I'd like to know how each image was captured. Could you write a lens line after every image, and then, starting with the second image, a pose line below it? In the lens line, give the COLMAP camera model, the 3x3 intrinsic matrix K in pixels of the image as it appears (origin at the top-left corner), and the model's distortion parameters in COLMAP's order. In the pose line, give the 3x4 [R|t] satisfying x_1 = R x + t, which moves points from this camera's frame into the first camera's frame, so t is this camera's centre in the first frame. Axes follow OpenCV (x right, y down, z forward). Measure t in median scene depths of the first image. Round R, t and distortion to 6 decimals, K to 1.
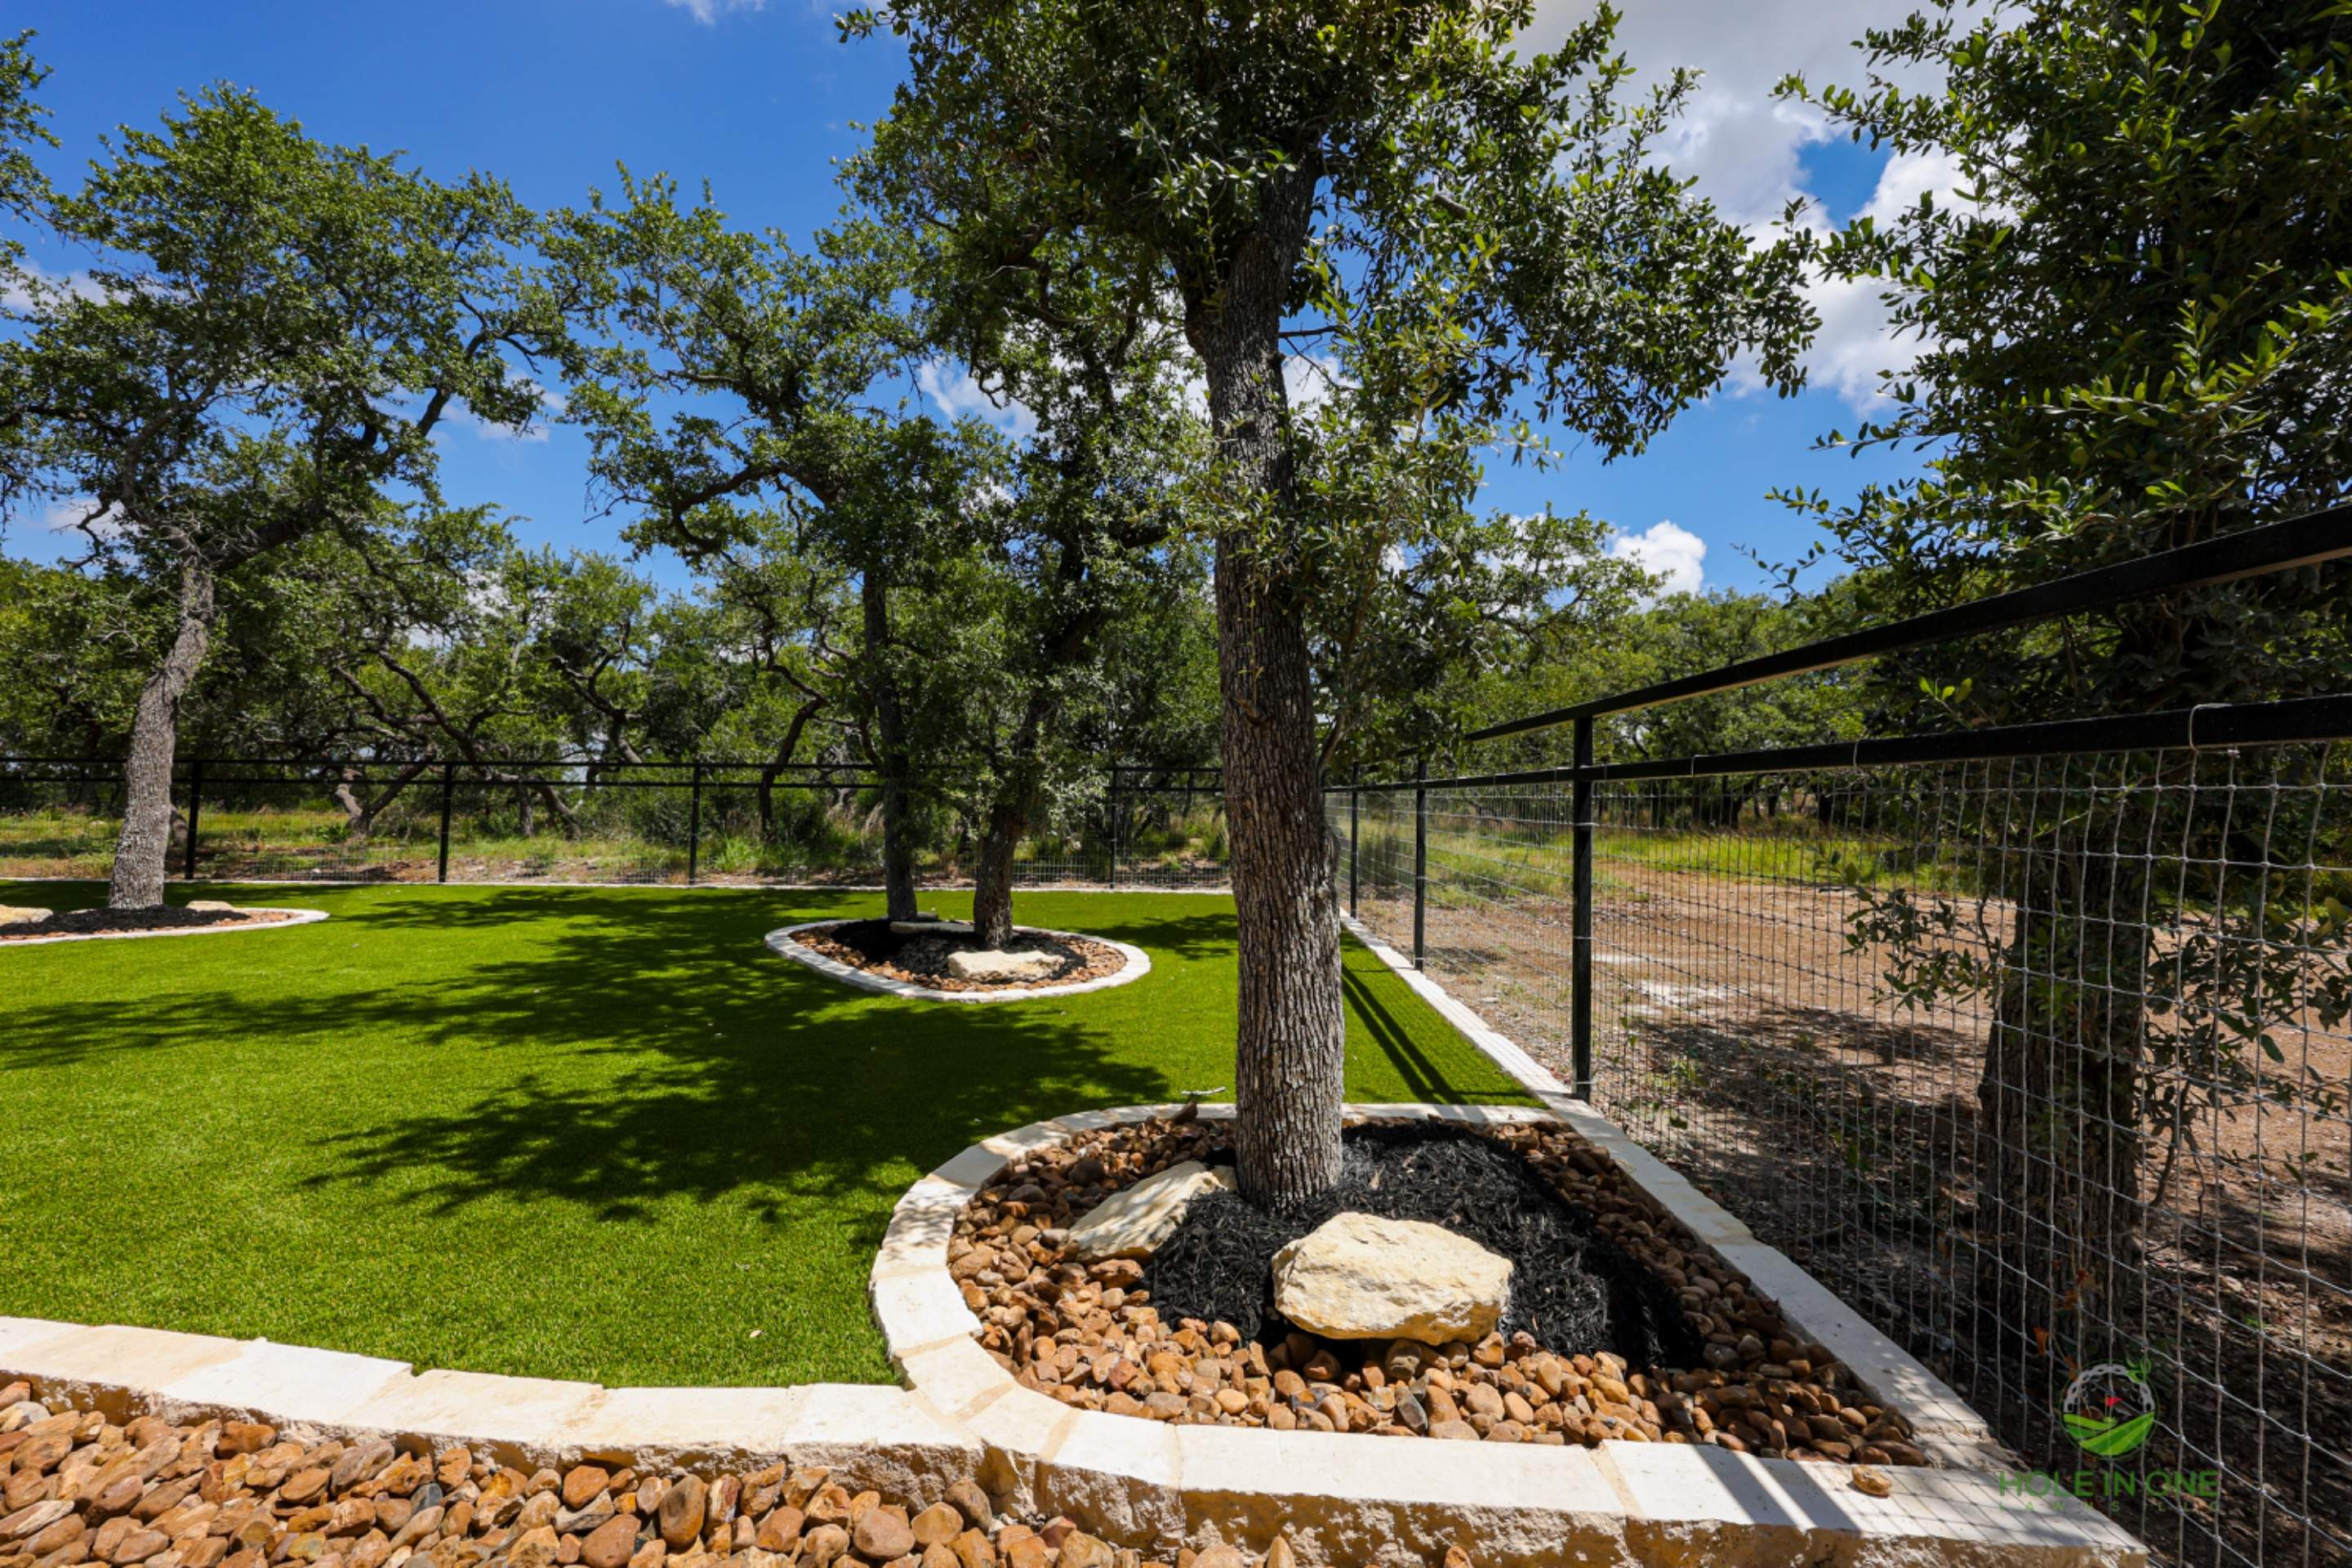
lens RADIAL K [[944.6, 0, 1176.8], [0, 944.6, 792.9], [0, 0, 1]] dist [-0.000954, 0.000009]
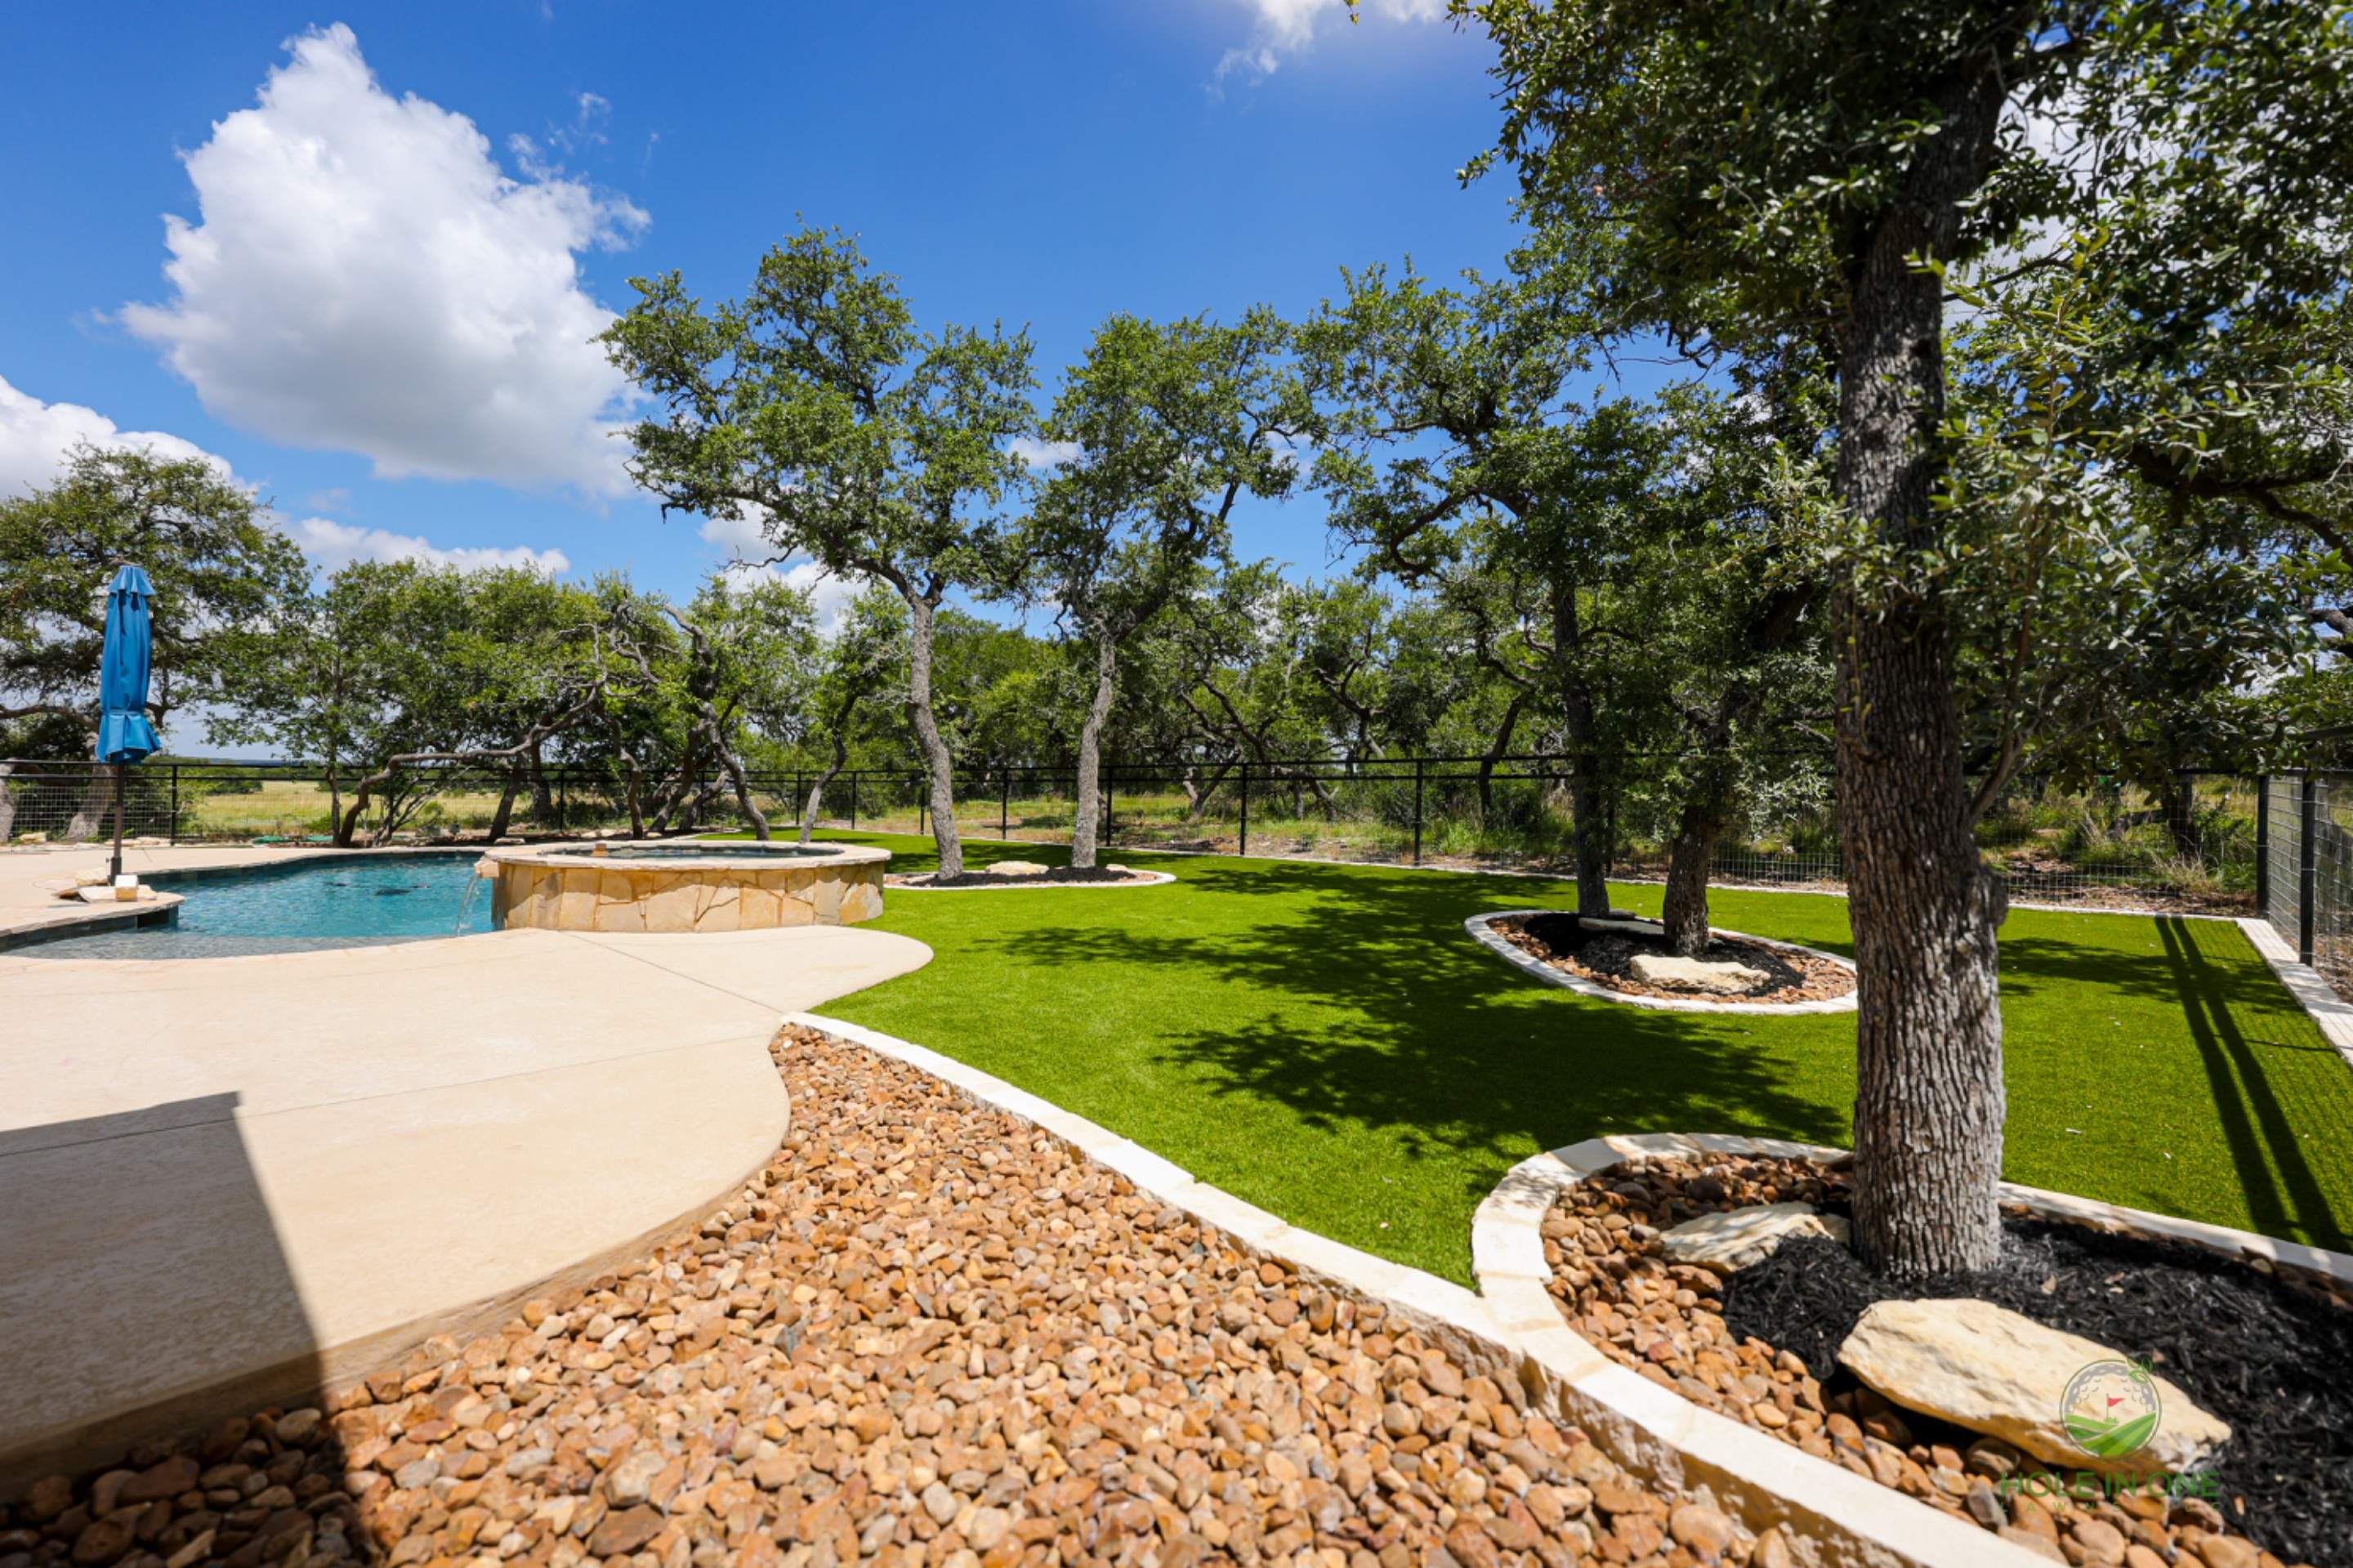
lens RADIAL K [[945.0, 0, 1173.2], [0, 945.0, 793.8], [0, 0, 1]] dist [-0.000954, 0.000009]
pose [[0.738176, -0.004835, -0.674591, 0.157182], [0.019546, 0.999708, 0.014223, -0.051361], [0.674325, -0.023685, 0.738054, -0.129962]]
